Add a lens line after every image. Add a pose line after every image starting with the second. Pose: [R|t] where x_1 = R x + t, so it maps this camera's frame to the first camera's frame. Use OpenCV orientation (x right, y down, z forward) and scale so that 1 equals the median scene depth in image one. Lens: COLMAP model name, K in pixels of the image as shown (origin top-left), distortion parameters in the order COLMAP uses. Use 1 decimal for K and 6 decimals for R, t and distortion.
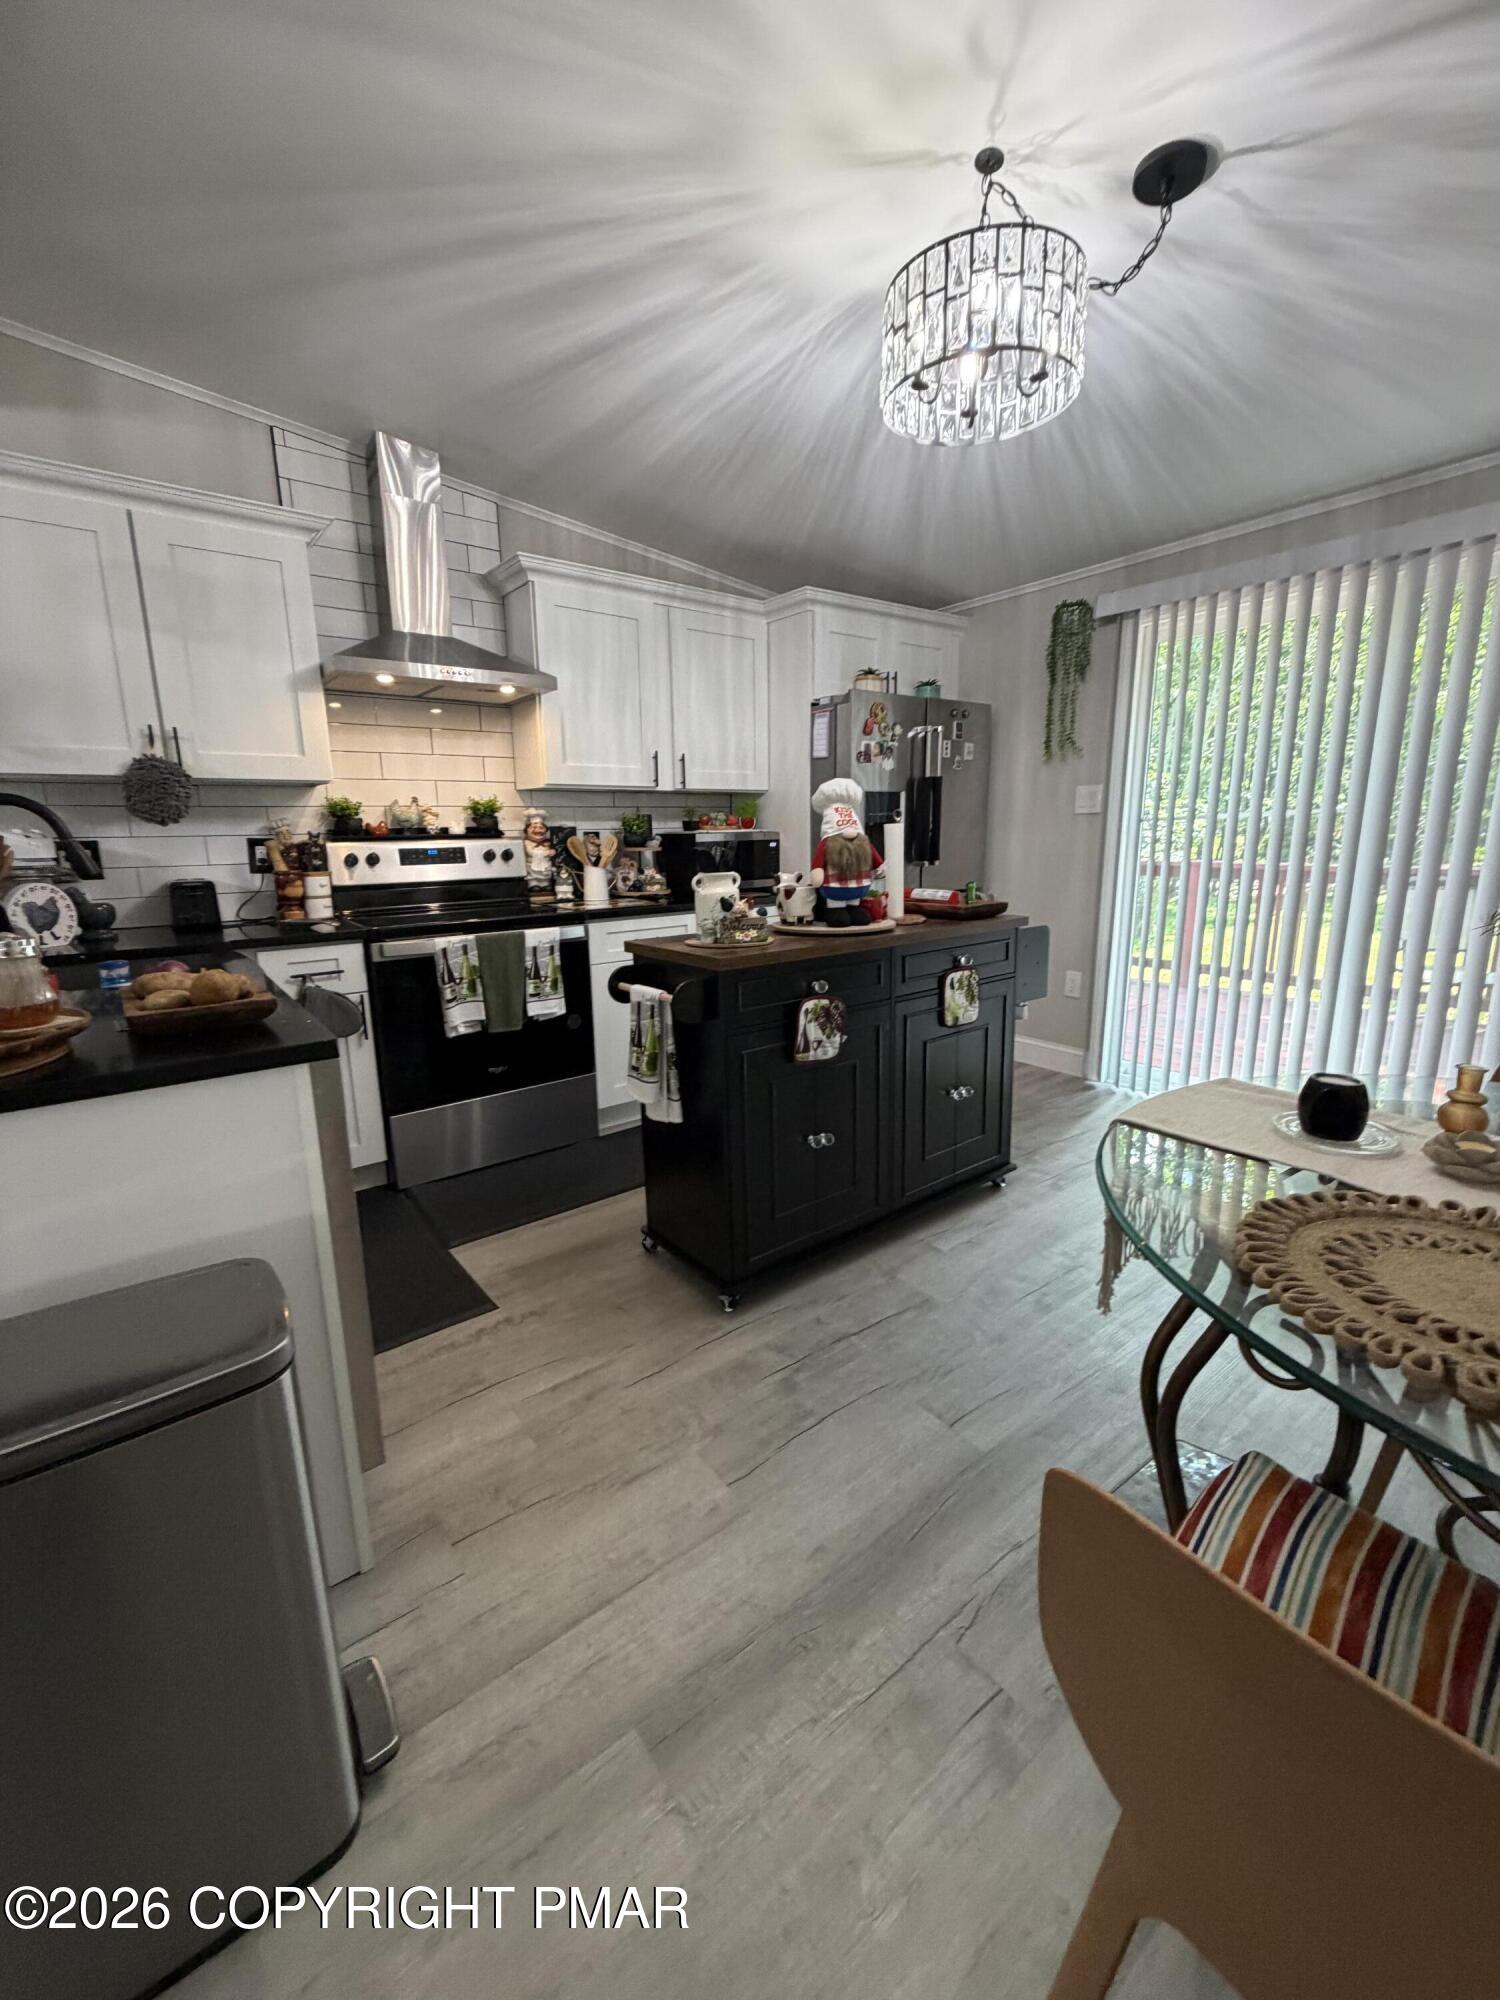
lens RADIAL K [[796.2, 0, 747.7], [0, 796.2, 998.6], [0, 0, 1]] dist [0.000877, -0.000037]
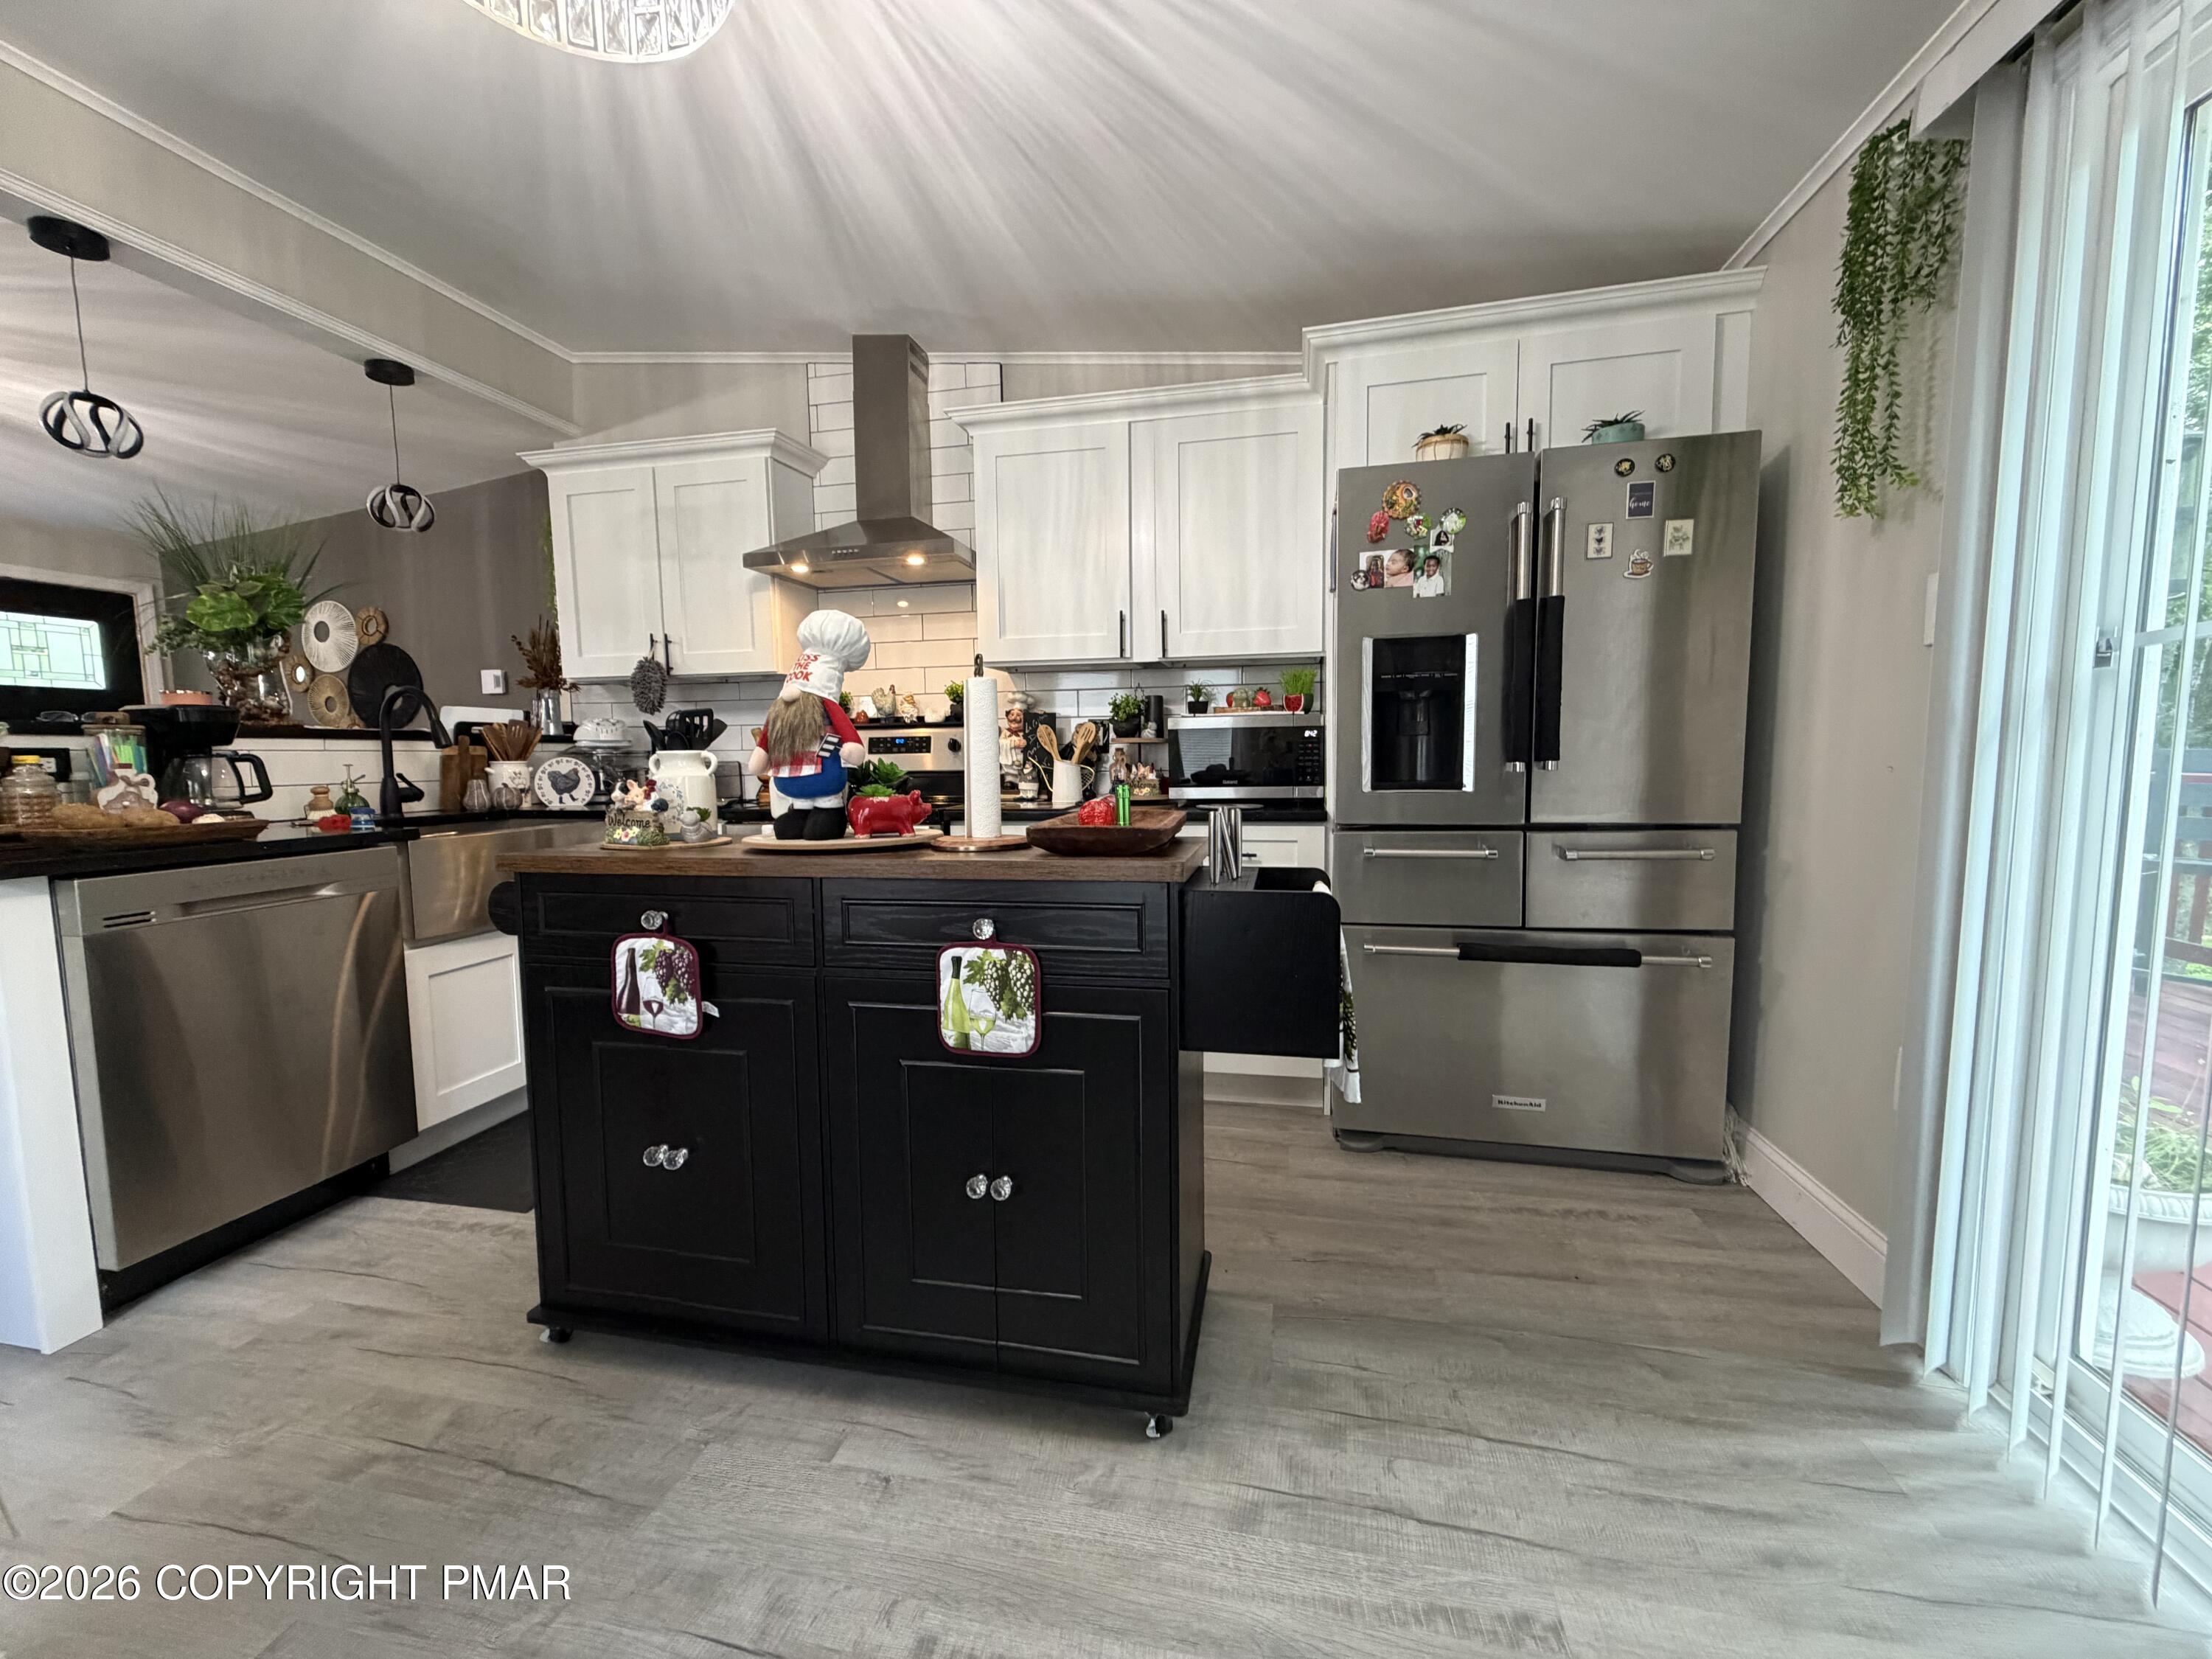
lens RADIAL K [[880.6, 0, 1102.7], [0, 880.6, 837.6], [0, 0, 1]] dist [0.000877, -0.000037]
pose [[0.646426, 0.080055, -0.758765, 0.700848], [-0.155571, 0.987418, -0.028358, -0.094980], [0.746948, 0.136373, 0.650747, 0.628407]]
